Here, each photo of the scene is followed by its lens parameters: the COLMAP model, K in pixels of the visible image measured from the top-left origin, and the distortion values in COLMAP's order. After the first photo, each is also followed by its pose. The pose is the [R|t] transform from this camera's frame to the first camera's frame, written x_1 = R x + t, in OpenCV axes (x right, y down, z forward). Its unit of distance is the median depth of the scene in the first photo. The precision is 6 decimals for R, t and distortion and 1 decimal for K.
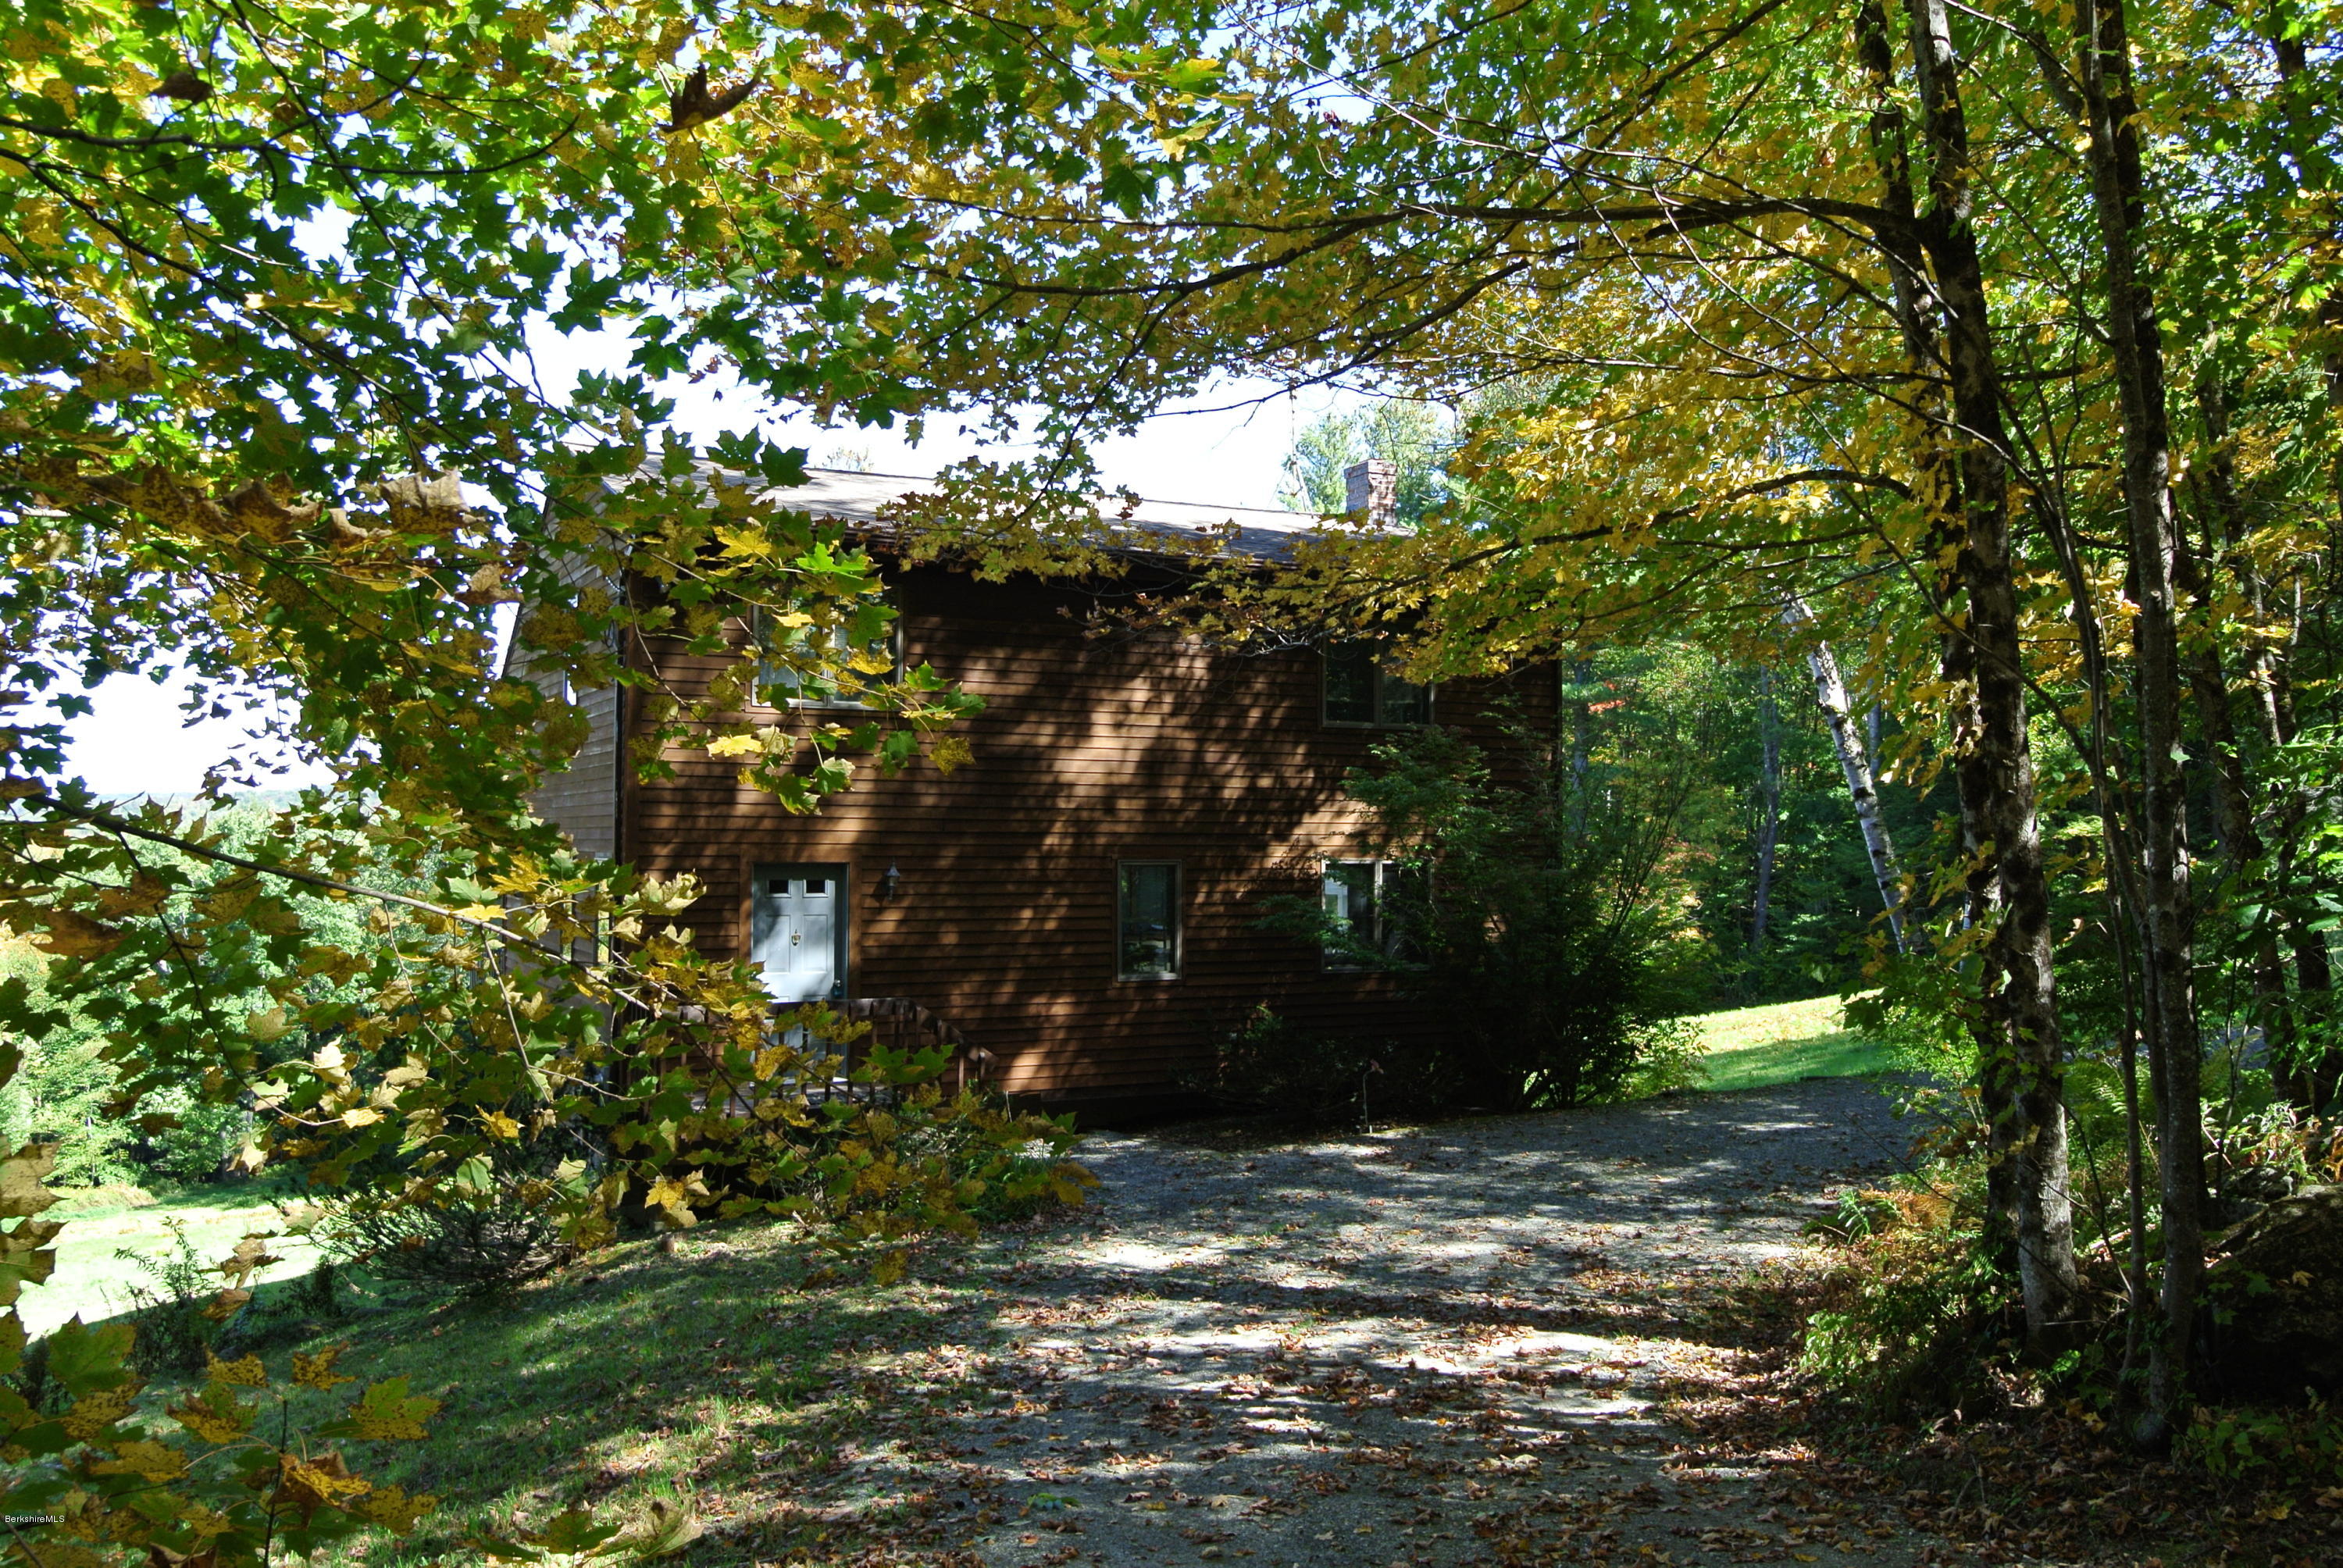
lens RADIAL K [[1986.1, 0, 1178.5], [0, 1986.1, 767.1], [0, 0, 1]] dist [0.031782, -0.060418]
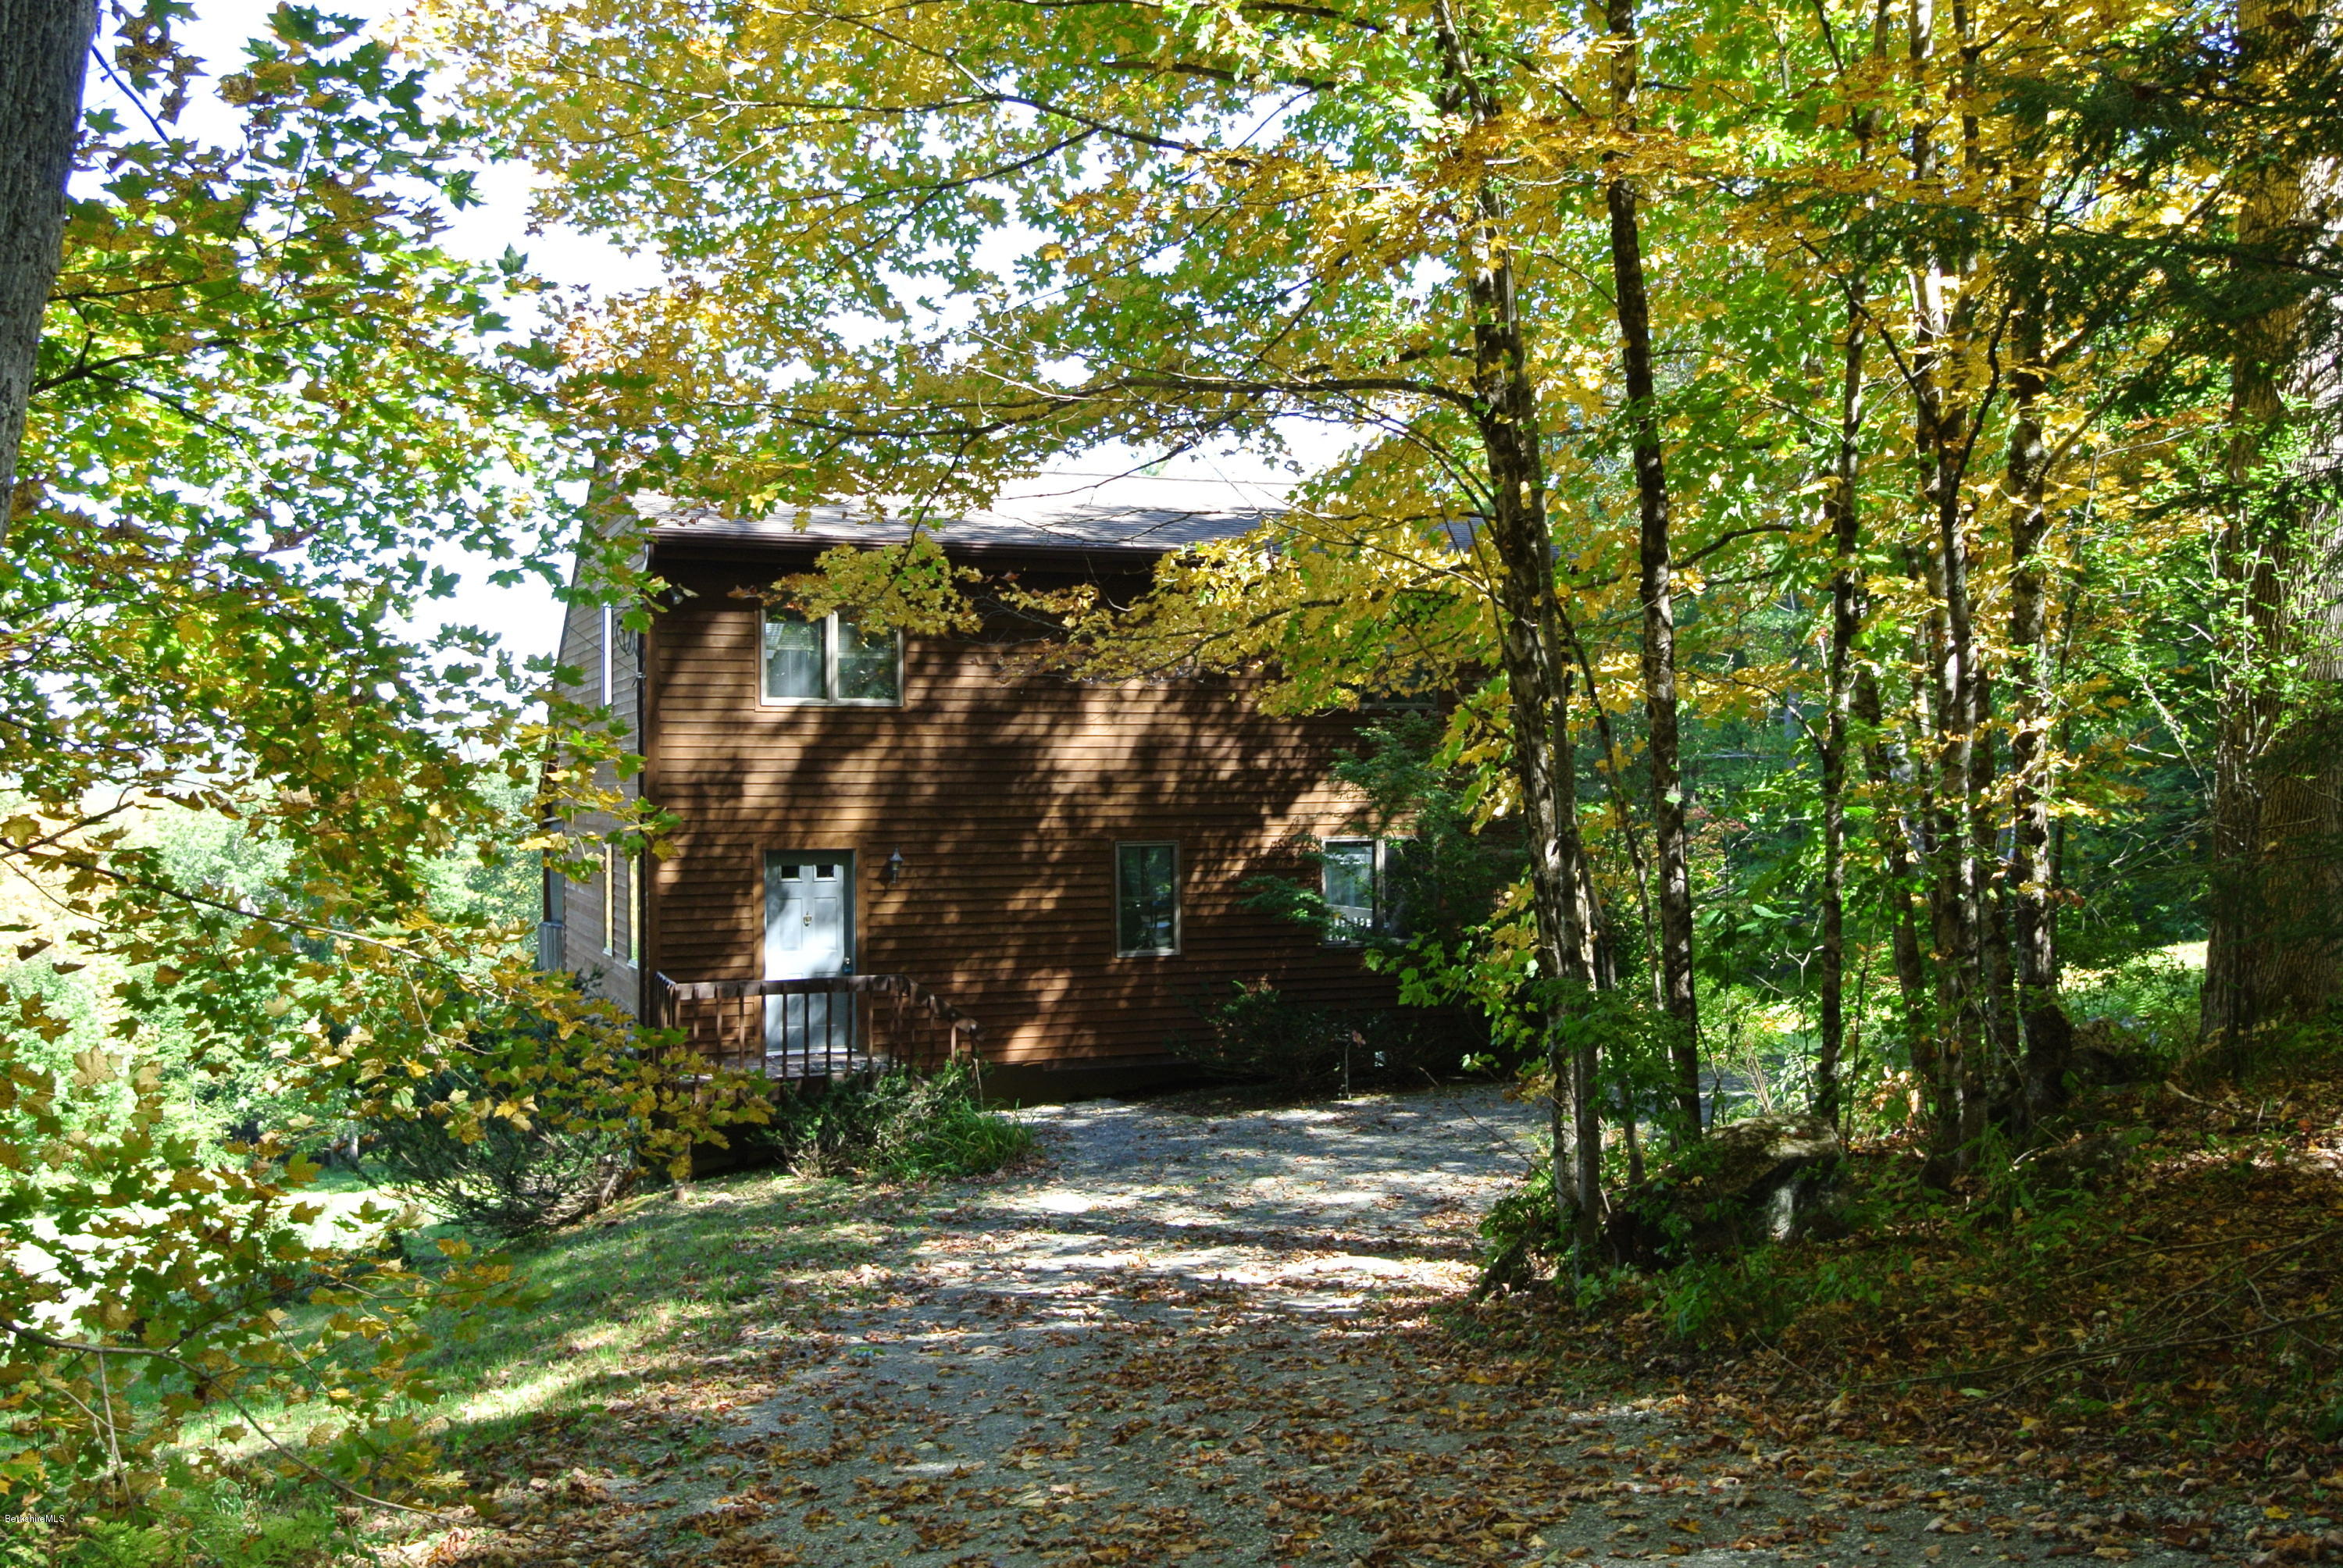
lens RADIAL K [[2296.9, 0, 1166.5], [0, 2296.9, 795.7], [0, 0, 1]] dist [0.006303, 0.000000]
pose [[0.995516, -0.011067, -0.093943, 0.128026], [0.015068, 0.999004, 0.041991, -0.032413], [0.093385, -0.043218, 0.994692, -0.230781]]
